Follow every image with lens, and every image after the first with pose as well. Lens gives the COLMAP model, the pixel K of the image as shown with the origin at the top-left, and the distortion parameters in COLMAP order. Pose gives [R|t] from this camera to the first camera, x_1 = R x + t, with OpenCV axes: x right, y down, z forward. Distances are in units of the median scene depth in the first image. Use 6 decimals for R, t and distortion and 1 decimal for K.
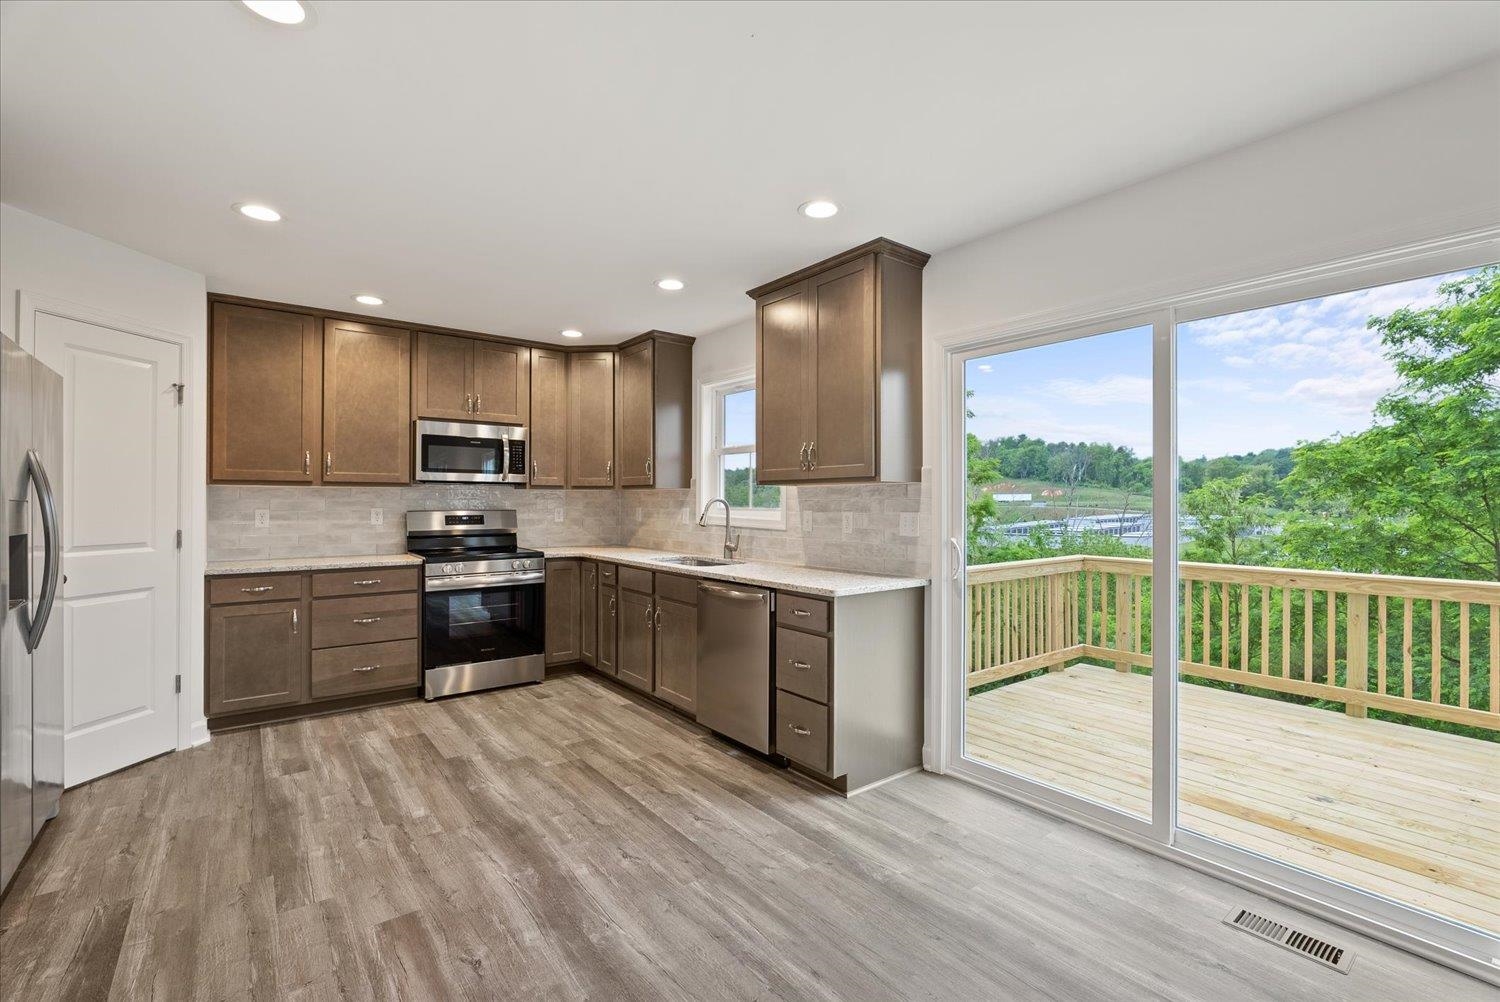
lens RADIAL K [[666.2, 0, 748.1], [0, 666.2, 491.2], [0, 0, 1]] dist [-0.002698, -0.000345]
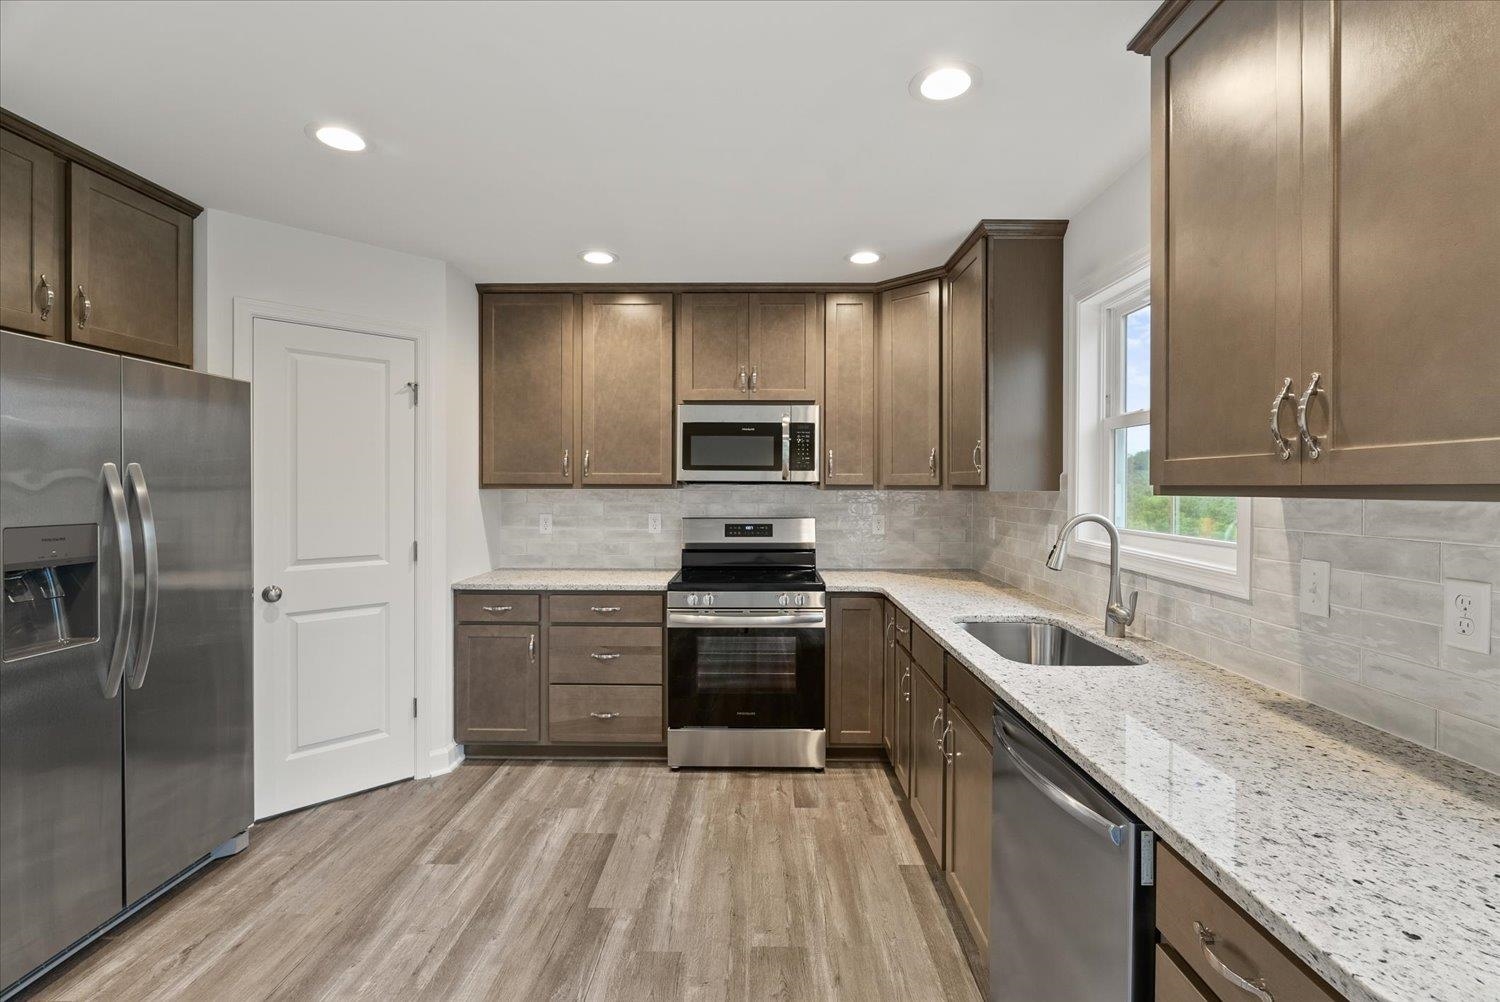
lens RADIAL K [[666.2, 0, 748.1], [0, 666.2, 491.2], [0, 0, 1]] dist [-0.002698, -0.000345]
pose [[0.785956, 0.004026, -0.618269, 0.063453], [0.009312, 0.999788, 0.018349, -0.019409], [0.618212, -0.020179, 0.785753, 0.458034]]
